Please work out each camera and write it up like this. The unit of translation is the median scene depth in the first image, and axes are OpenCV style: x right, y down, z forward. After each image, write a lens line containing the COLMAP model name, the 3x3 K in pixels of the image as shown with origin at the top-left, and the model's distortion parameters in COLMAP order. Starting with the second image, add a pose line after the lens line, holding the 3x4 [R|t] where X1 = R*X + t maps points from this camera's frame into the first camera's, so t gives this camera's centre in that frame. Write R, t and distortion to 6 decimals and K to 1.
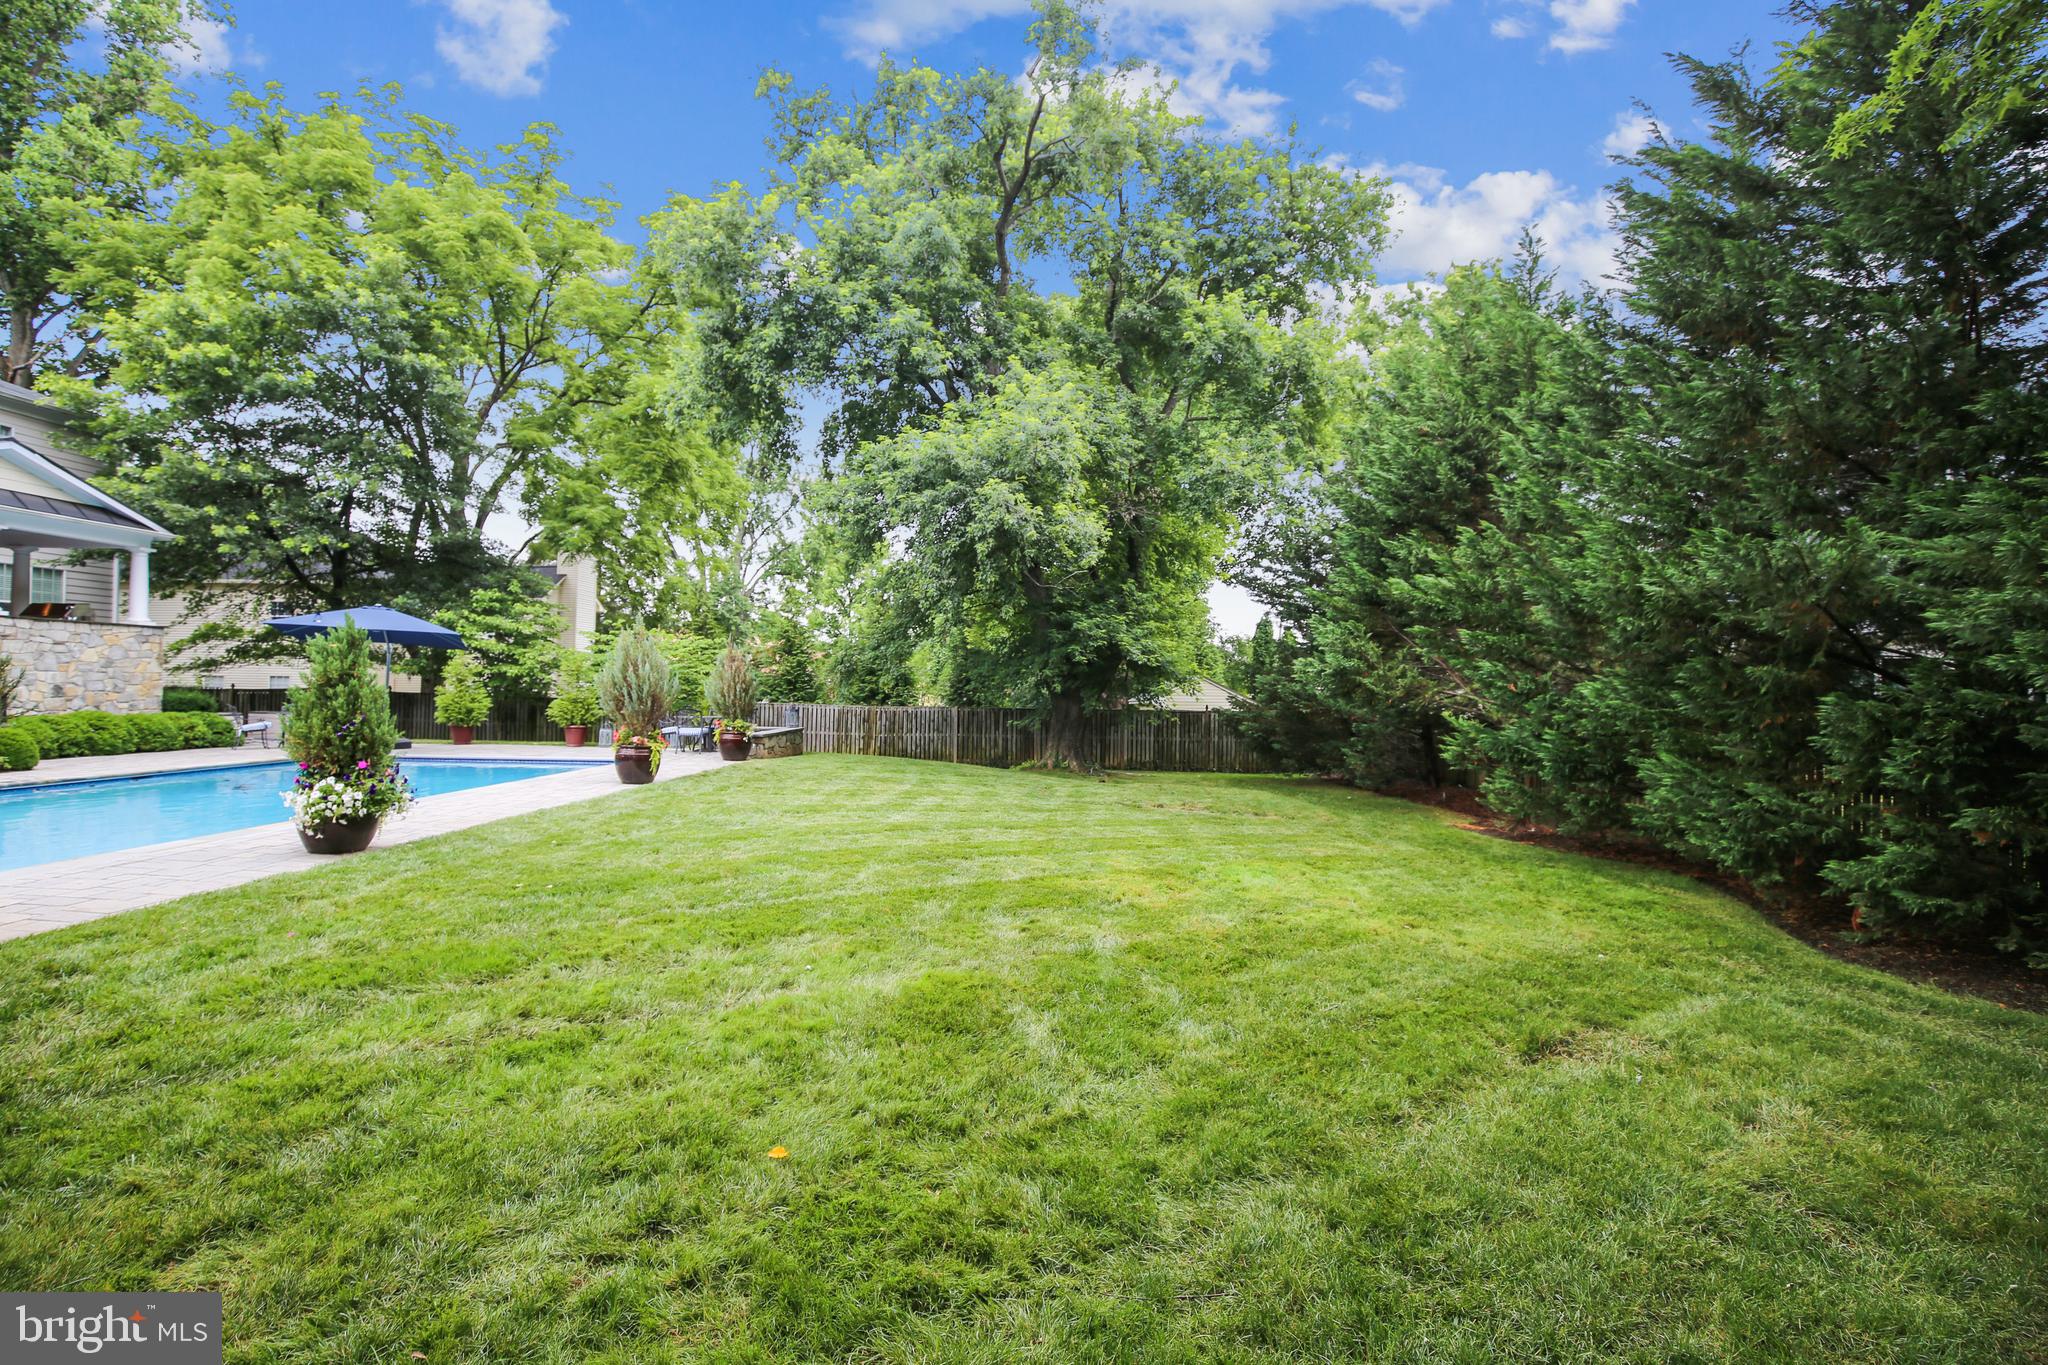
lens RADIAL K [[933.5, 0, 1024.1], [0, 933.5, 691.7], [0, 0, 1]] dist [-0.003893, 0.004035]
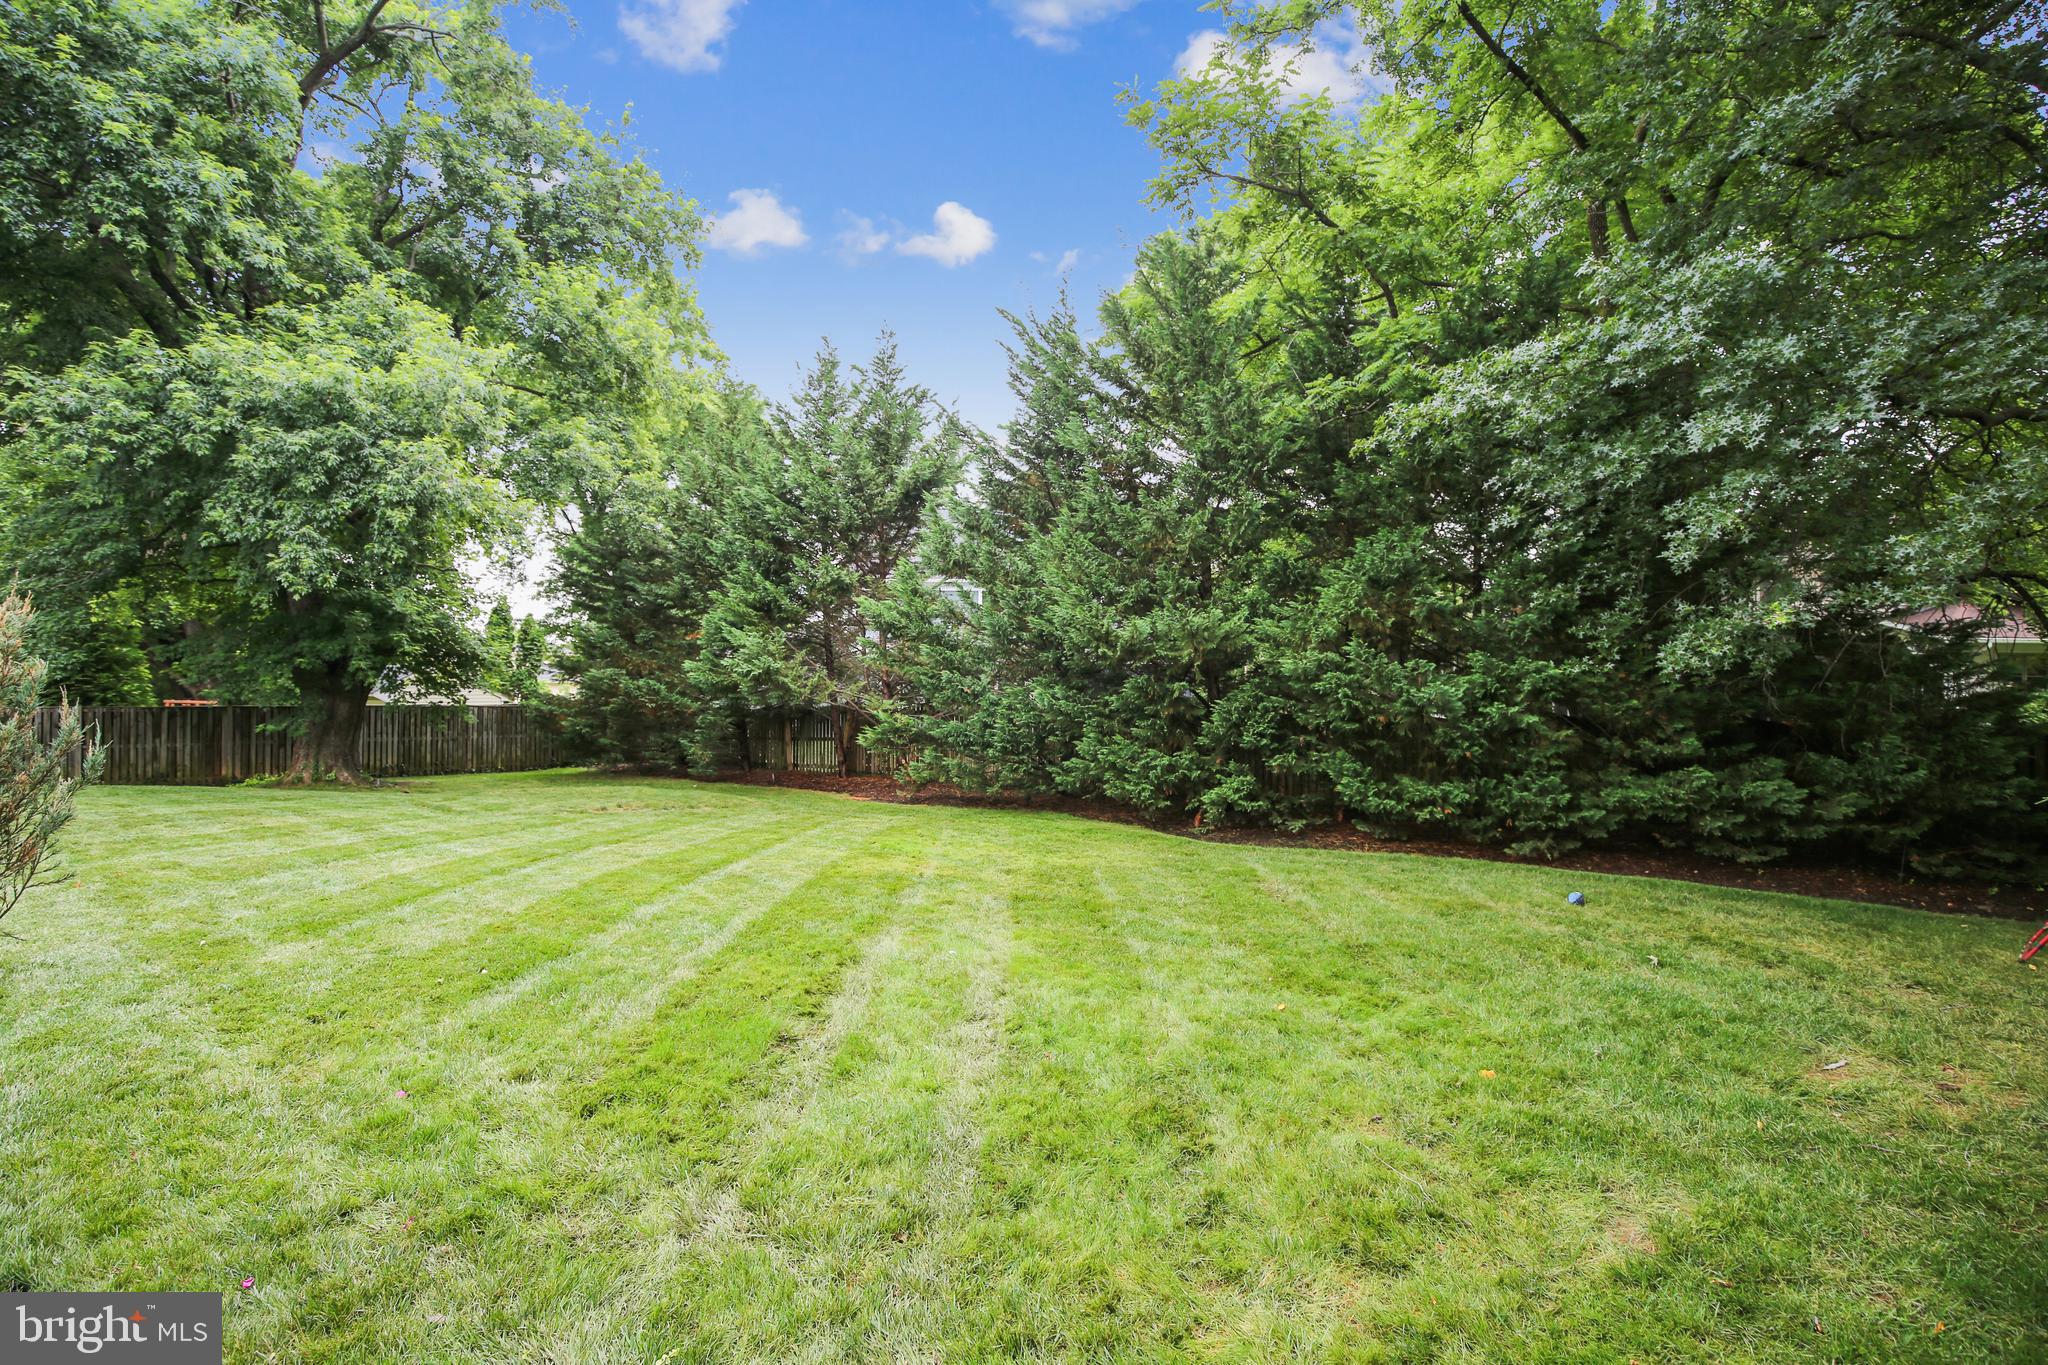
lens RADIAL K [[933.5, 0, 1028.3], [0, 933.5, 682.6], [0, 0, 1]] dist [-0.003893, 0.004035]
pose [[0.631720, 0.001631, 0.775195, -0.248153], [-0.005930, 0.999979, 0.002729, -0.009891], [-0.775174, -0.006320, 0.631716, 0.038956]]
